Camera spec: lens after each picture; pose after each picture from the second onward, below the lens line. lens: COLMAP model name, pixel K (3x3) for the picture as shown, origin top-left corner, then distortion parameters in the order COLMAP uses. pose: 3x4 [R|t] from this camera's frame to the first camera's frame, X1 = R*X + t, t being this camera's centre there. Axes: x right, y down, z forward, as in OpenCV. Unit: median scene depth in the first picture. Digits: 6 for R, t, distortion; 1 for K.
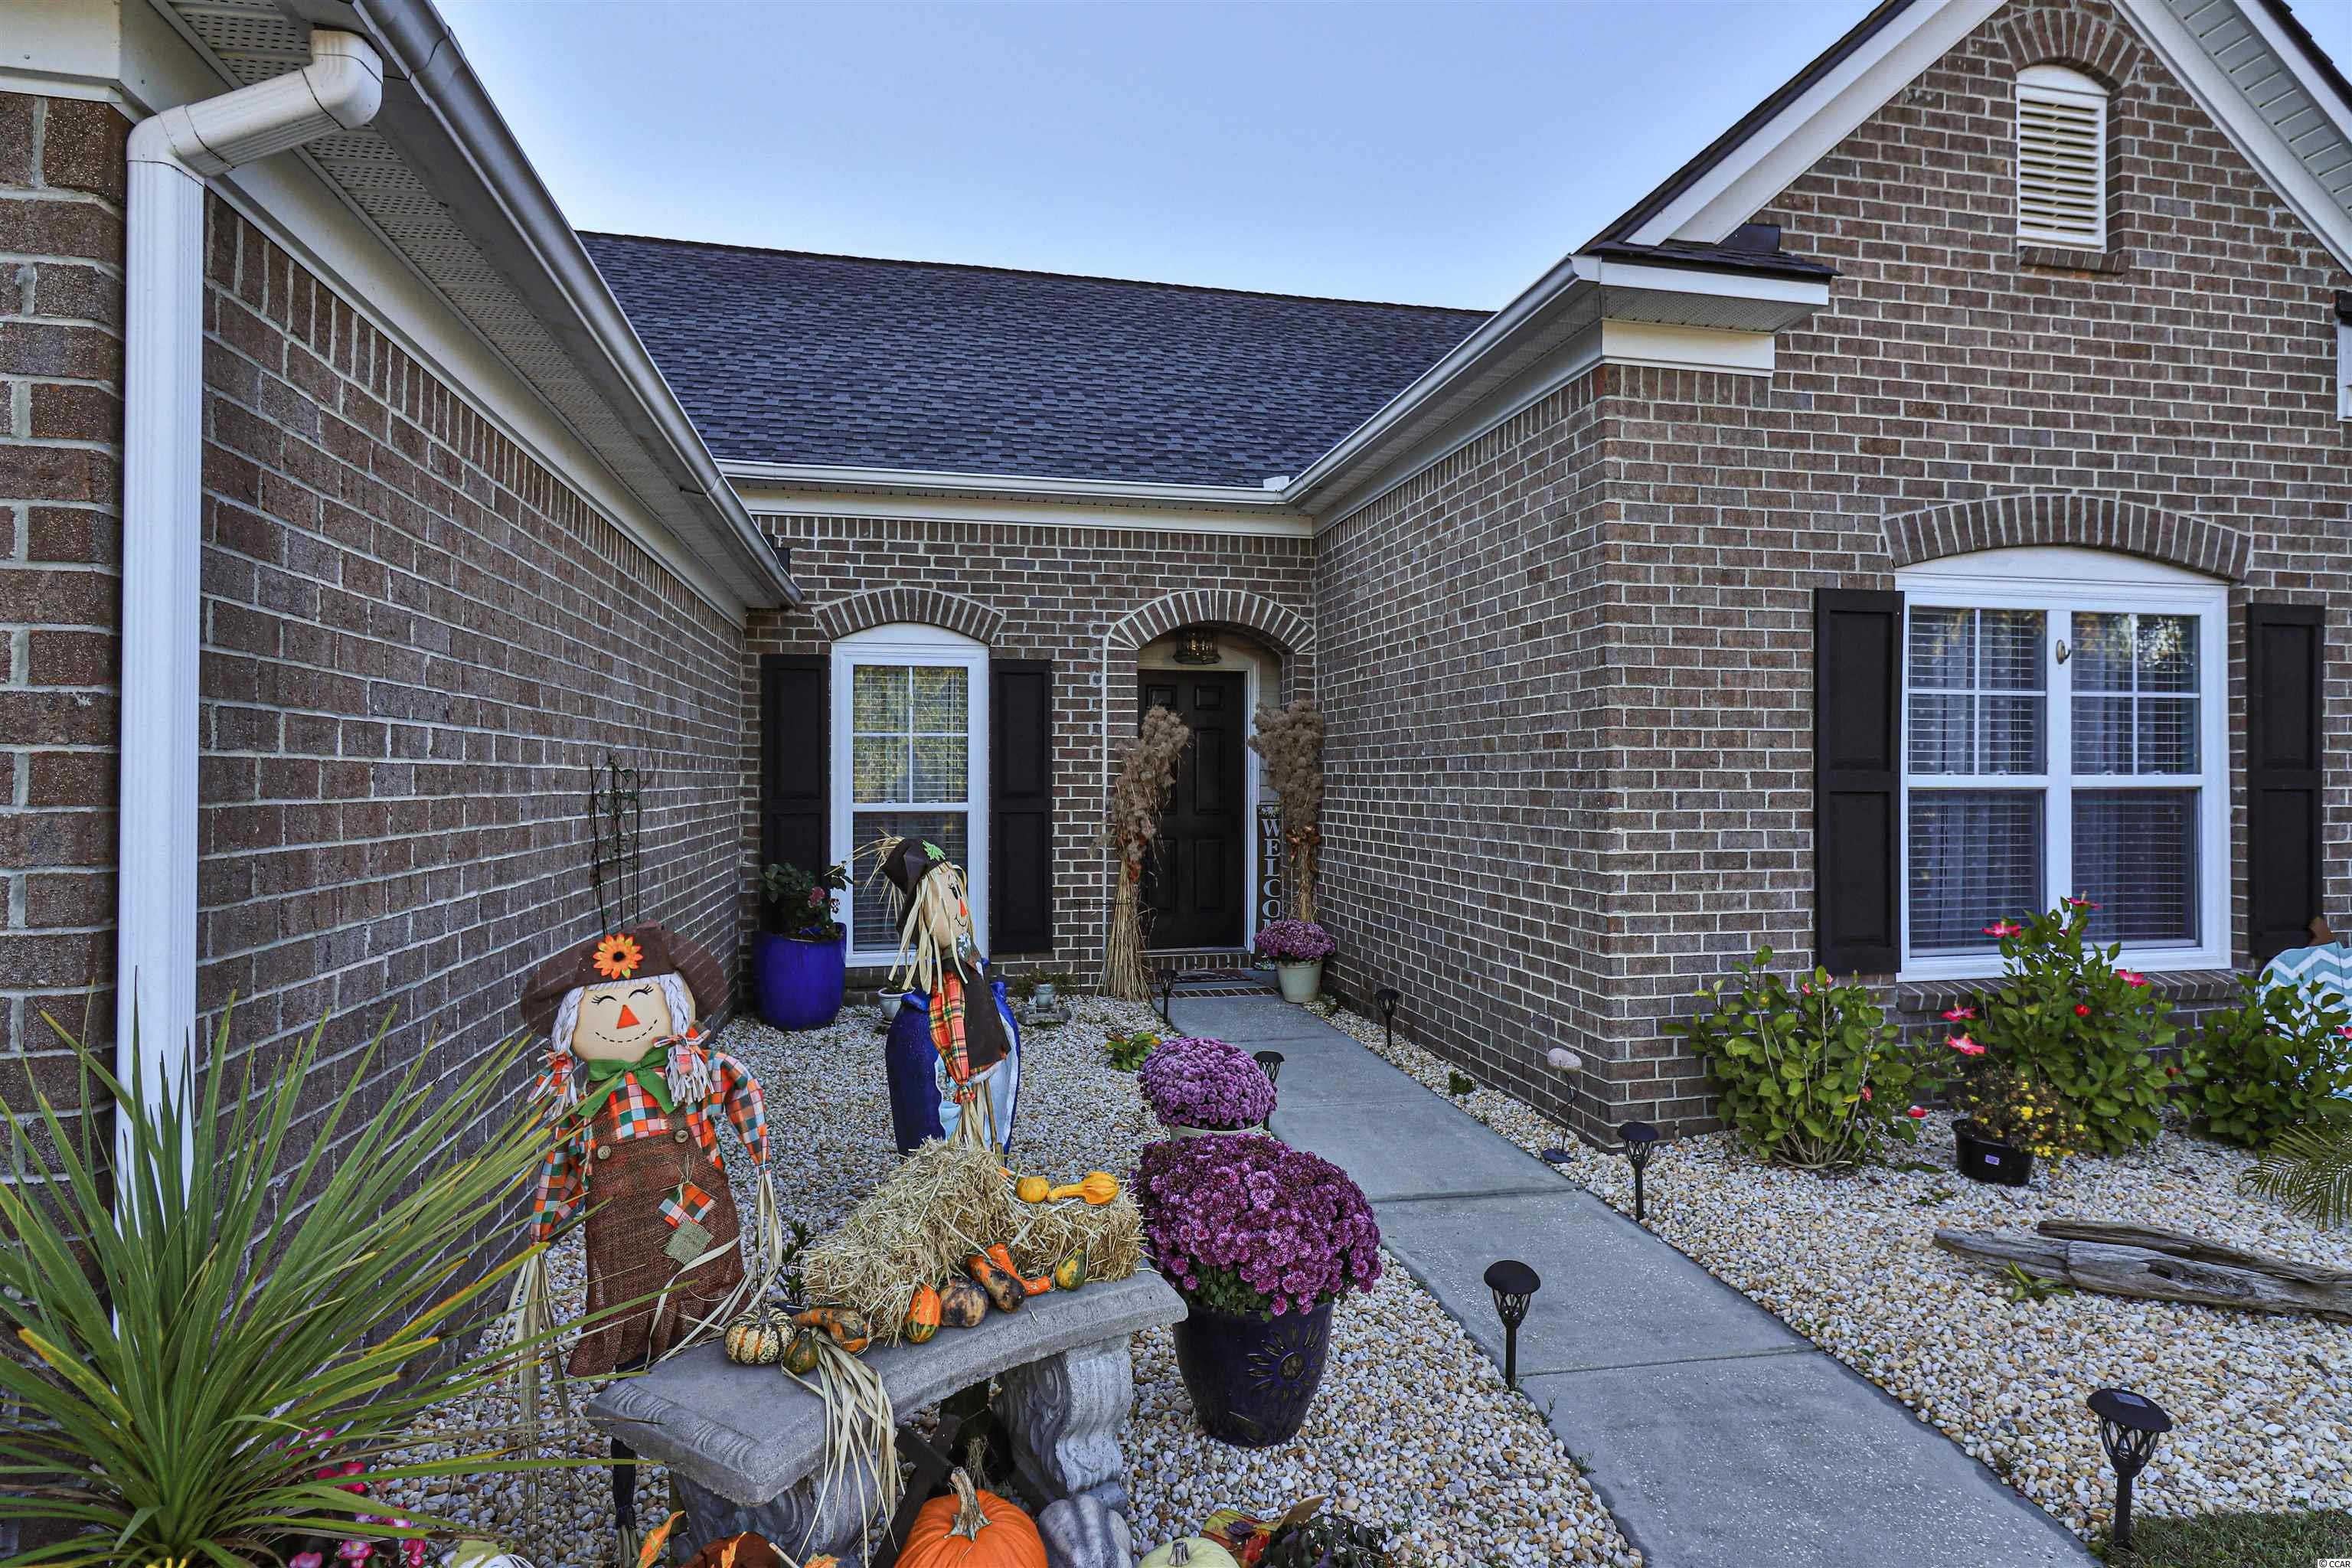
lens RADIAL K [[1260.0, 0, 1182.7], [0, 1260.0, 776.4], [0, 0, 1]] dist [0.003774, -0.000291]
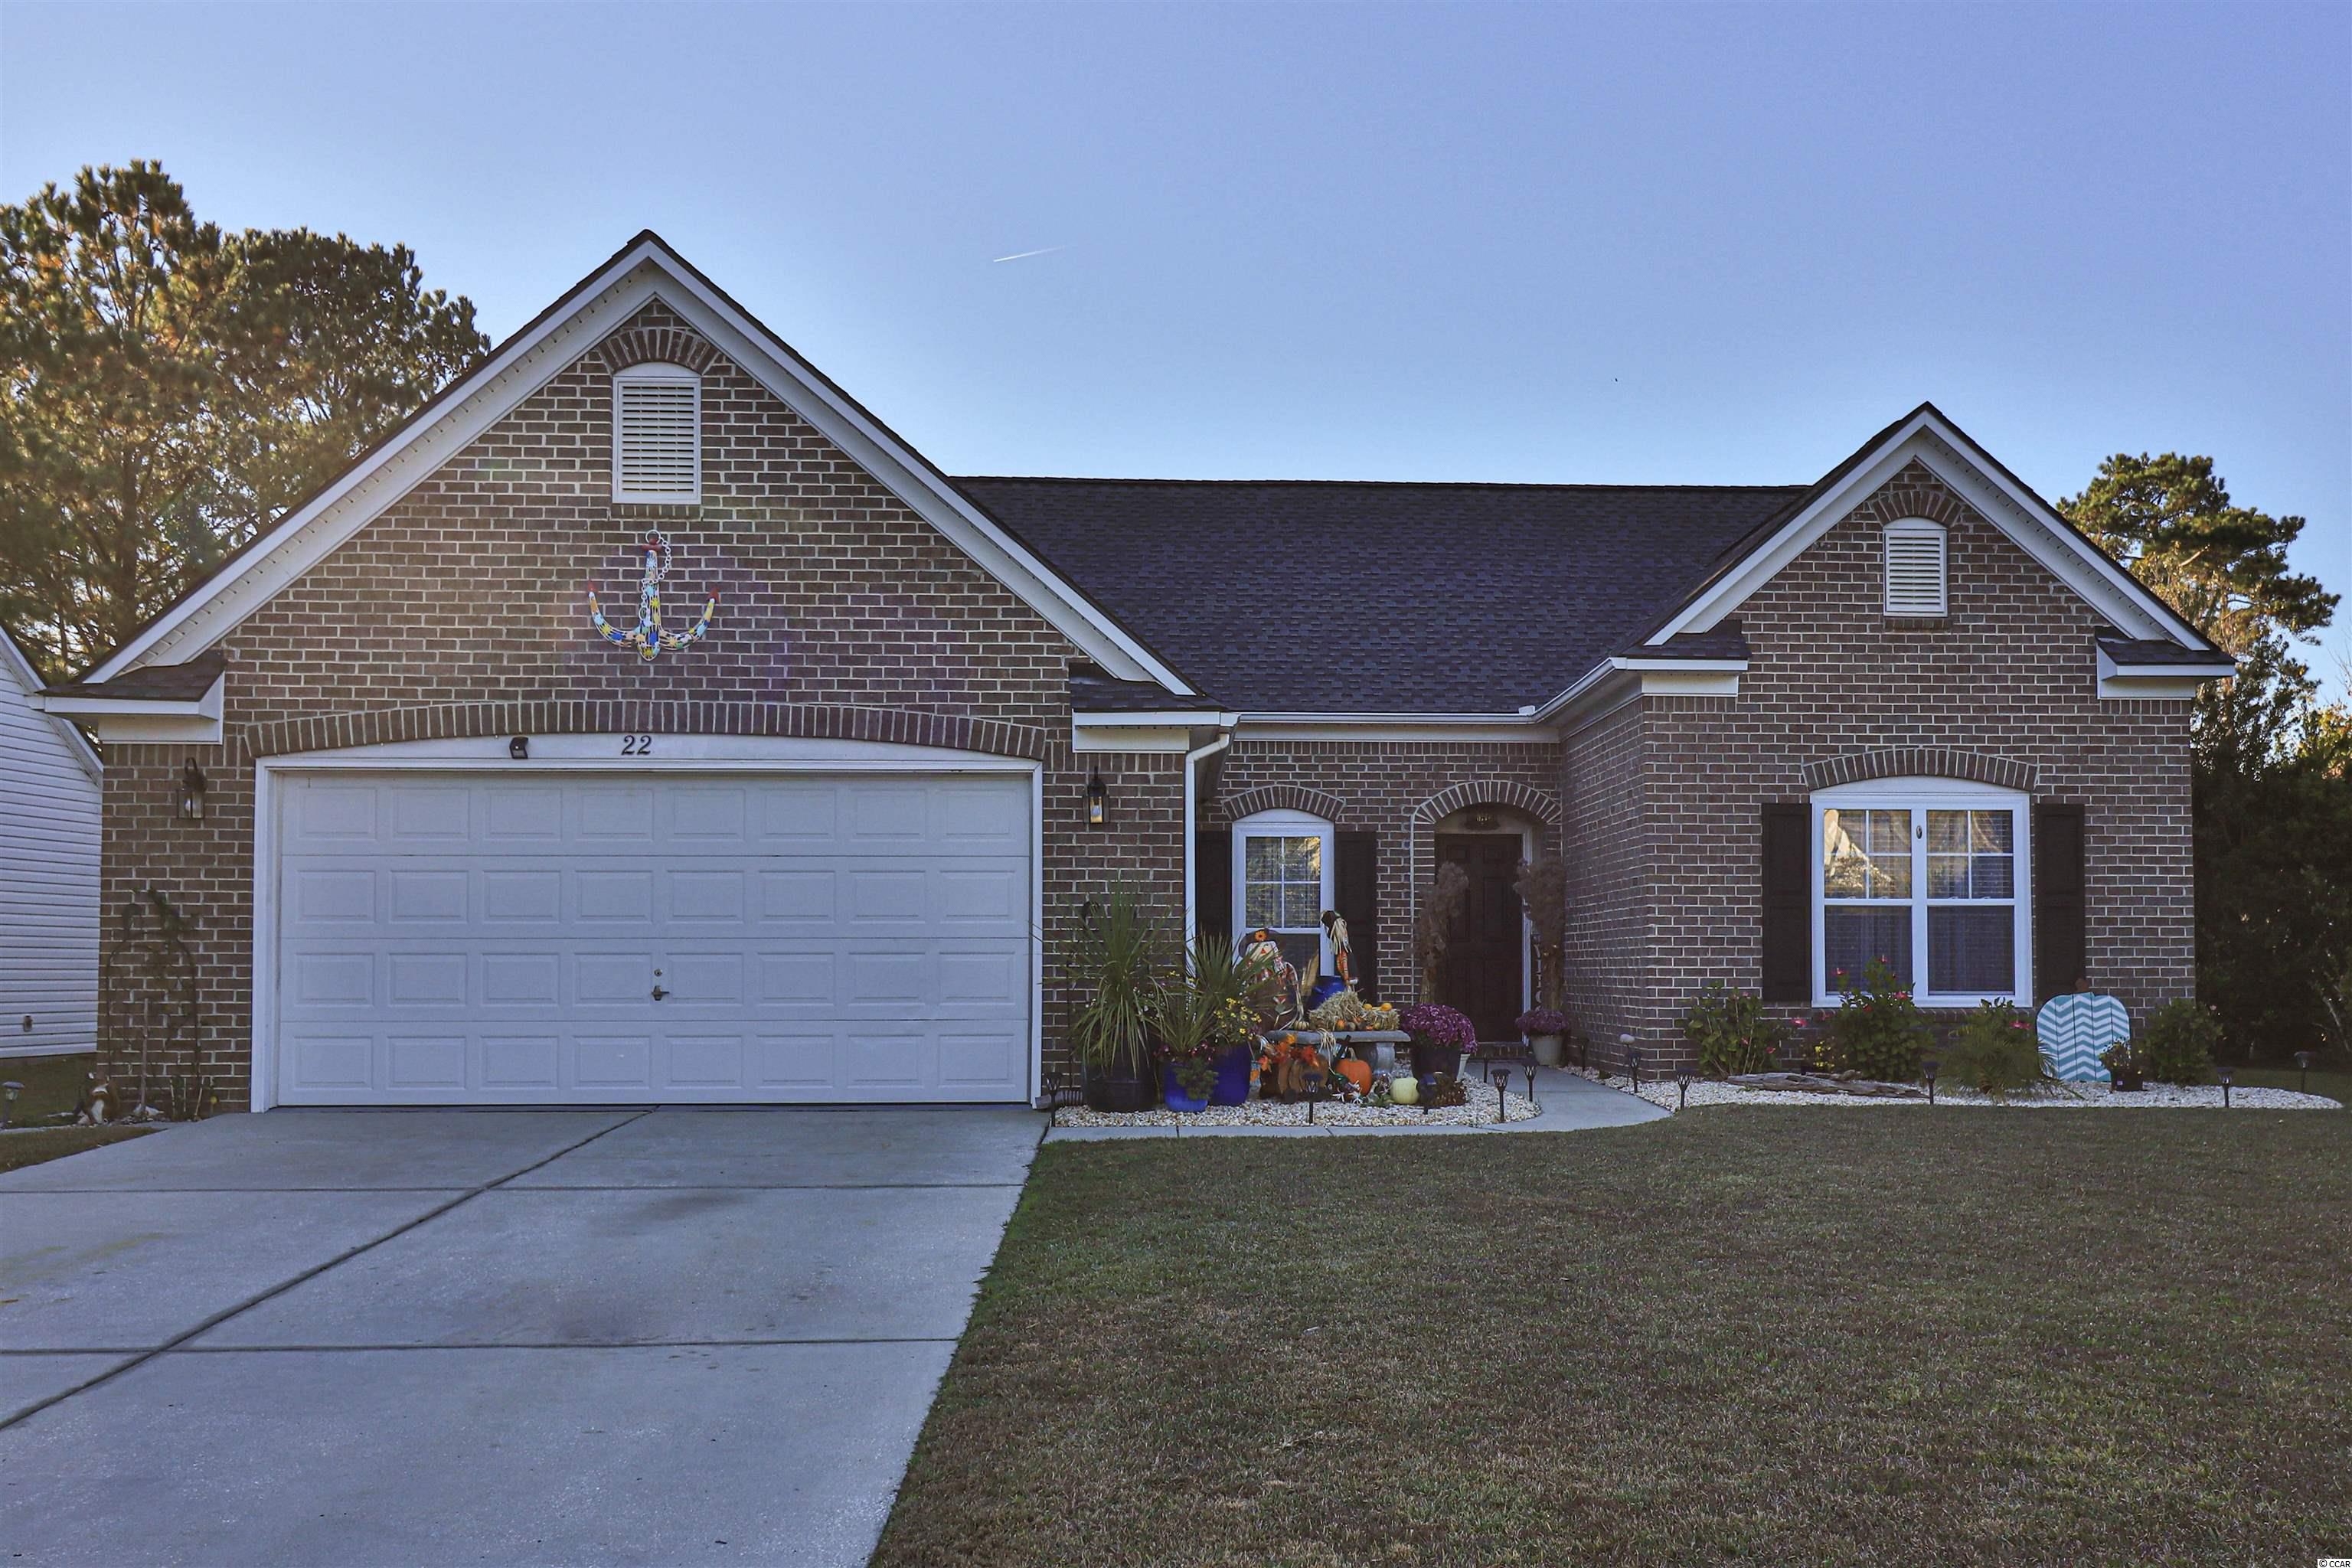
lens RADIAL K [[2219.8, 0, 1233.2], [0, 2219.8, 893.0], [0, 0, 1]] dist [-0.000820, 0.002807]
pose [[0.985035, -0.004842, -0.172285, 0.264221], [-0.000866, 0.999454, -0.033039, 0.097560], [0.172351, 0.032694, 0.984493, -2.345766]]
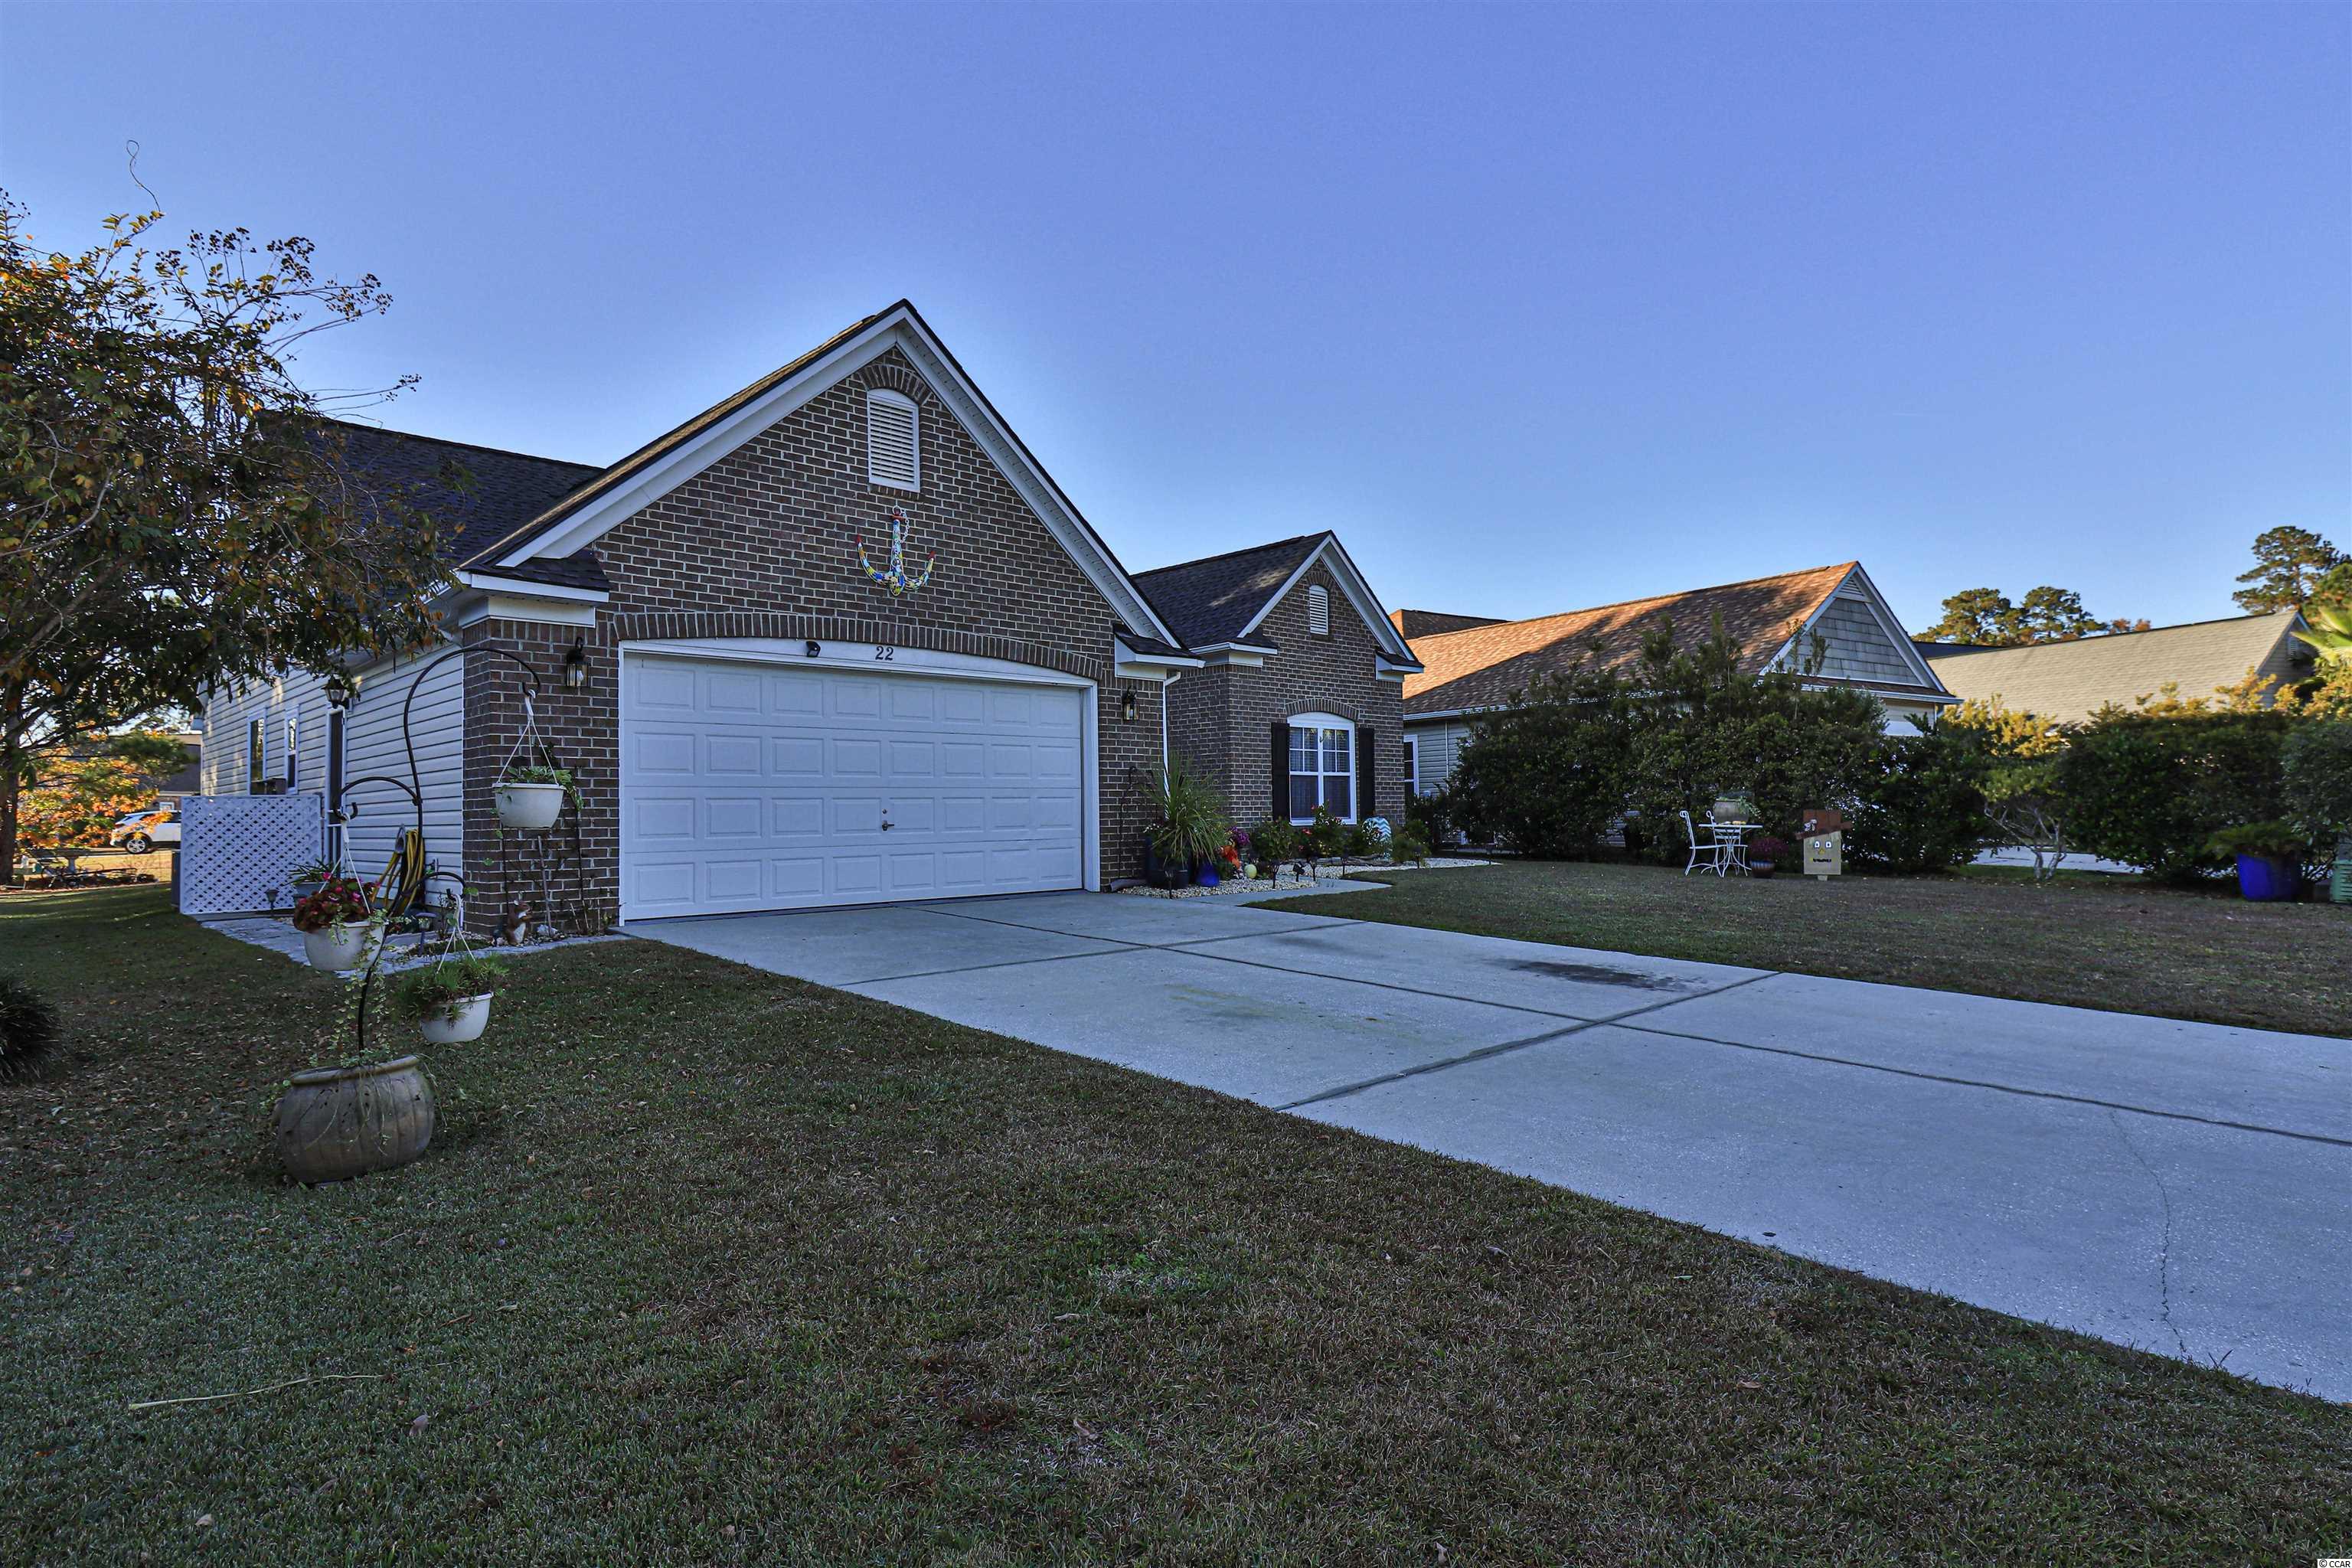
lens RADIAL K [[1260.0, 0, 1182.7], [0, 1260.0, 776.4], [0, 0, 1]] dist [0.003774, -0.000291]
pose [[0.850247, 0.004392, 0.526366, -1.623803], [0.013501, 0.999454, -0.030147, 0.118286], [-0.526211, 0.032739, 0.849724, -1.964418]]
